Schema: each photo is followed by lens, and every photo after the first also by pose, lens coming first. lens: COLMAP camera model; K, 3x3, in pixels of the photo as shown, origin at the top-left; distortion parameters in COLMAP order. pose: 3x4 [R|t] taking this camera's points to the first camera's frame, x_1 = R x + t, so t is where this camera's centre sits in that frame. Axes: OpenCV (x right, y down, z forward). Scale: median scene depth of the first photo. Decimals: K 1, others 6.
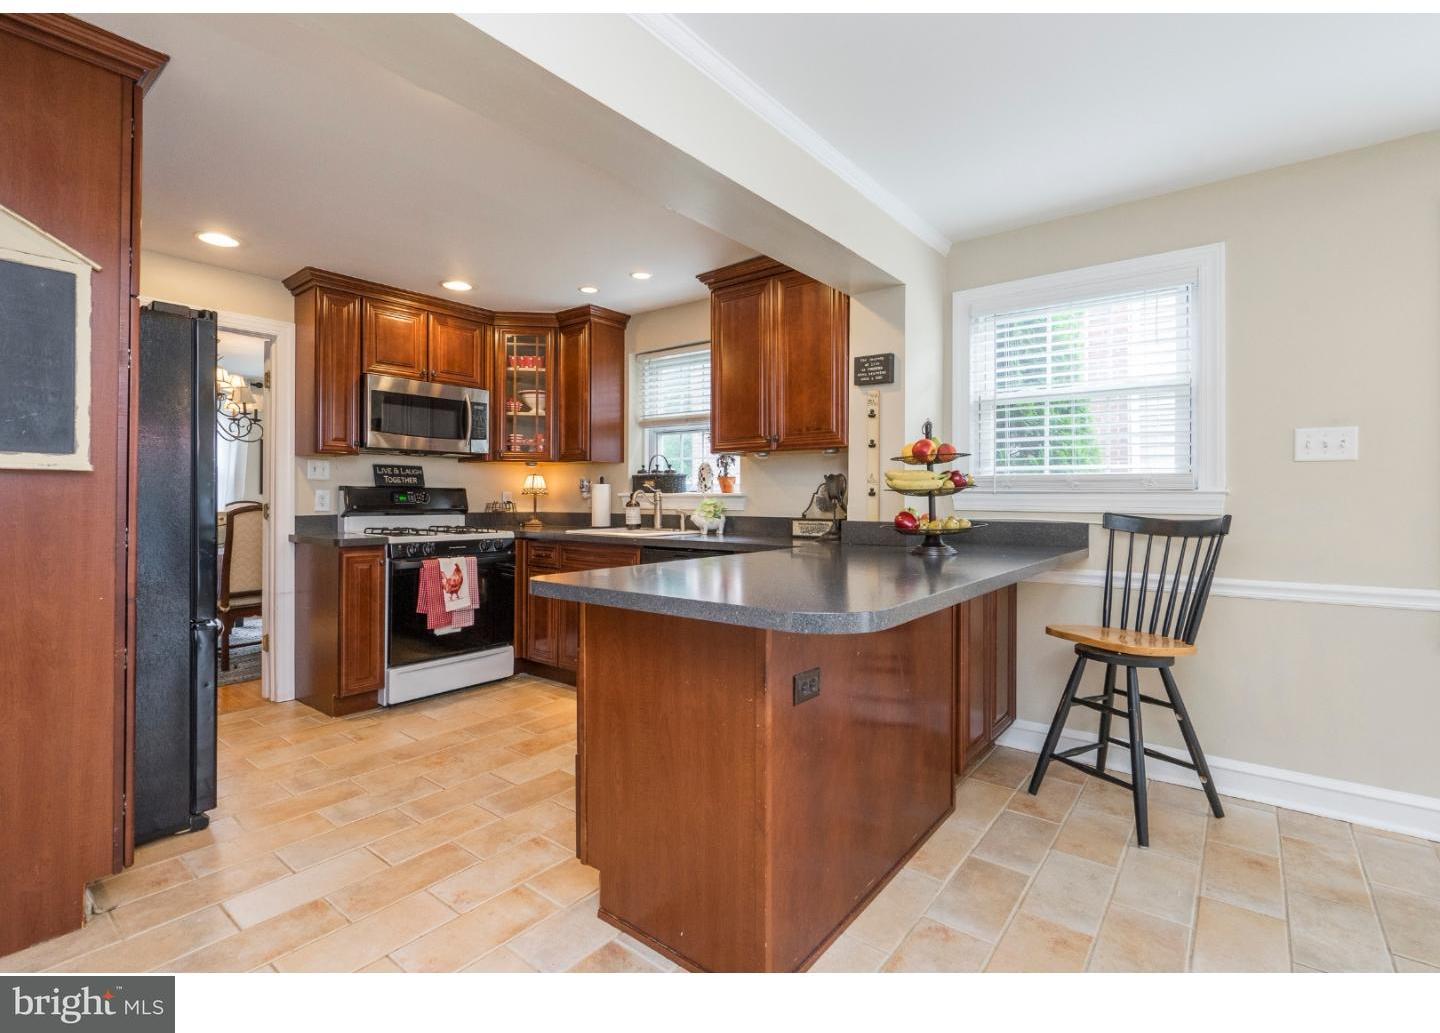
lens RADIAL K [[672.1, 0, 725.5], [0, 672.1, 456.8], [0, 0, 1]] dist [0.023176, -0.000022]
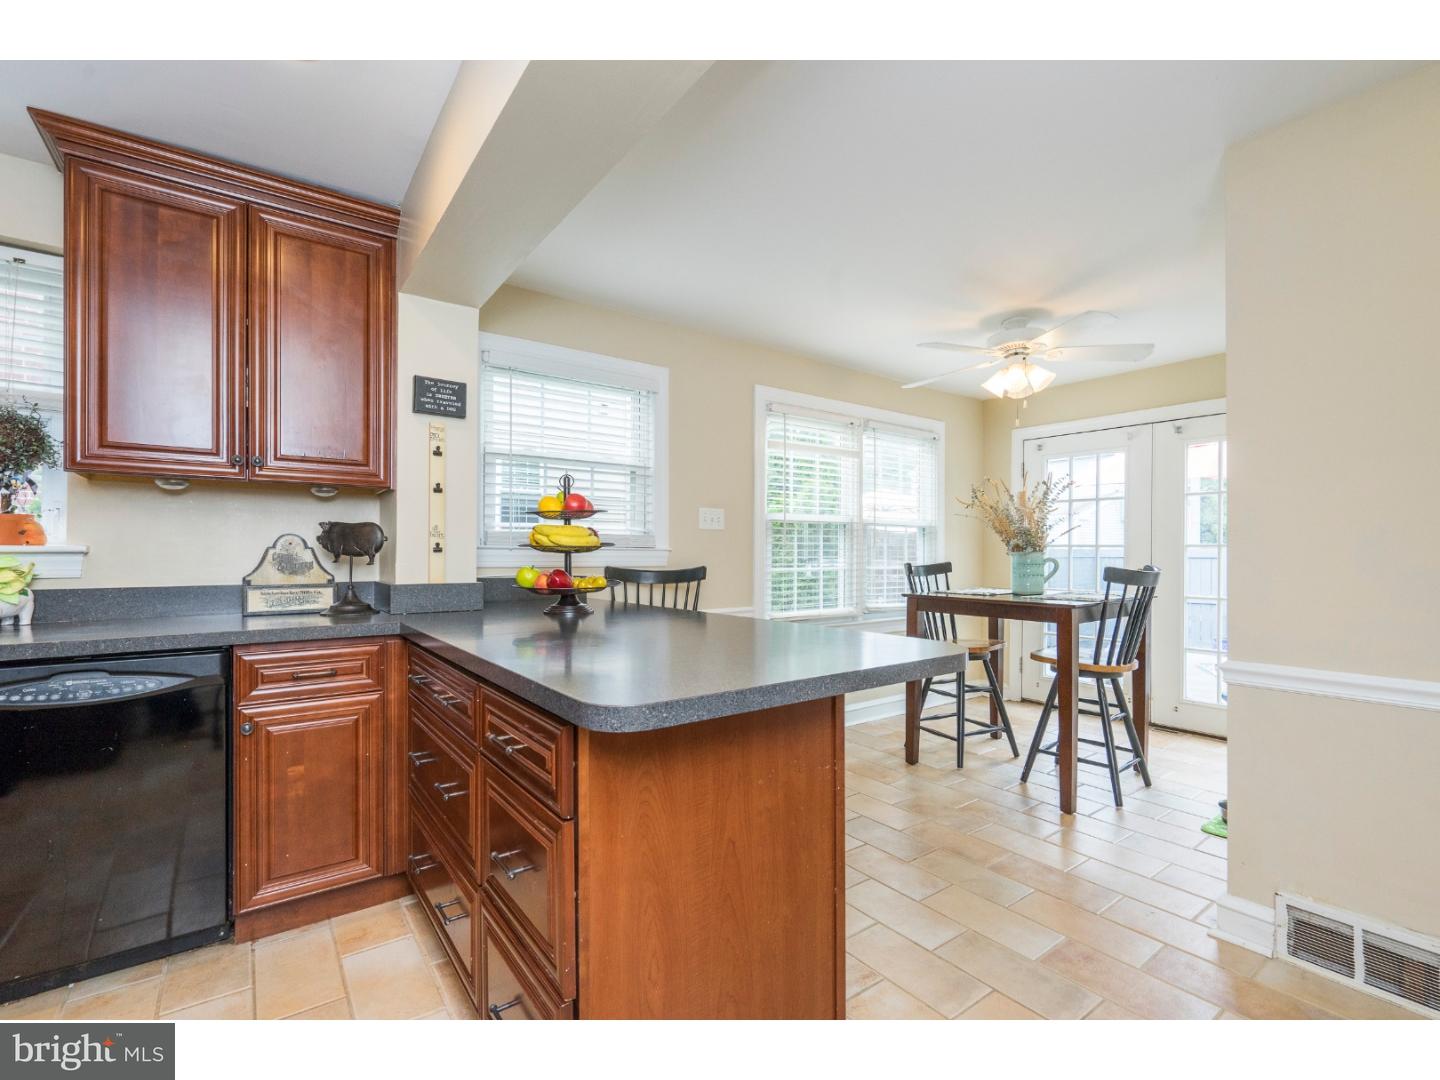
lens RADIAL K [[648.8, 0, 712.8], [0, 648.8, 561.8], [0, 0, 1]] dist [0.000207, 0.000126]
pose [[0.278653, -0.016750, 0.960246, -0.444654], [-0.061089, 0.997514, 0.035127, 0.021406], [-0.958447, -0.068449, 0.276937, 0.457902]]
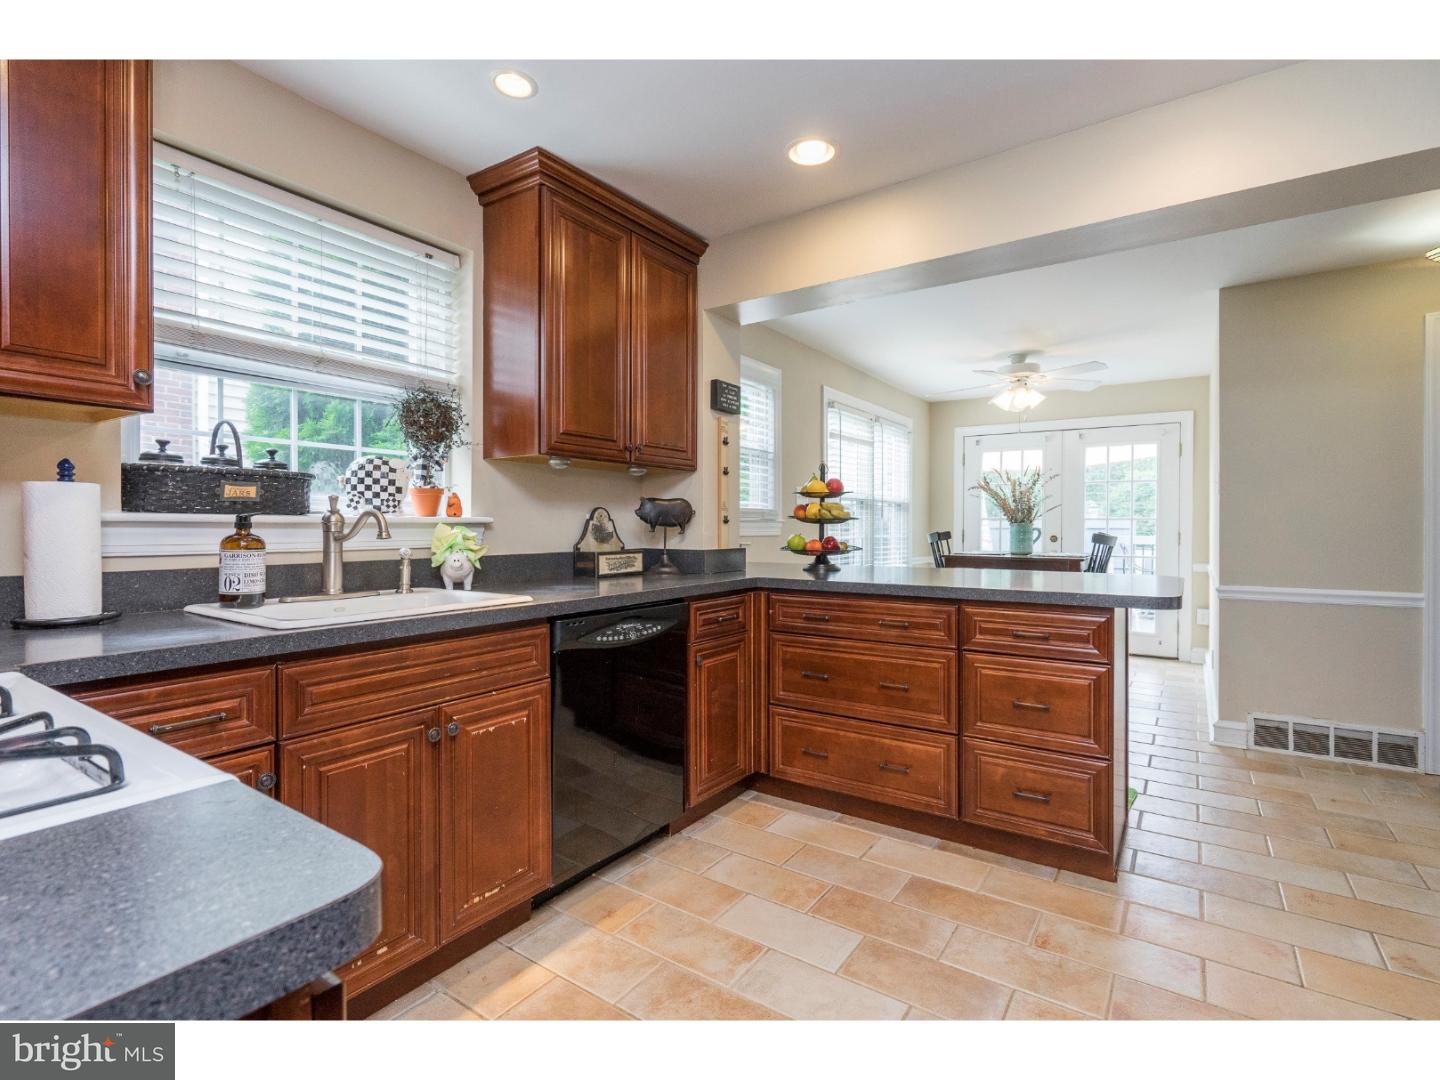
lens RADIAL K [[678.8, 0, 720.0], [0, 678.8, 540.0], [0, 0, 1]] dist [-0.001223, -0.000144]
pose [[-0.058707, -0.026599, 0.997921, -0.791951], [-0.063704, 0.997707, 0.022846, 0.059951], [-0.996241, -0.062230, -0.060267, 1.062856]]
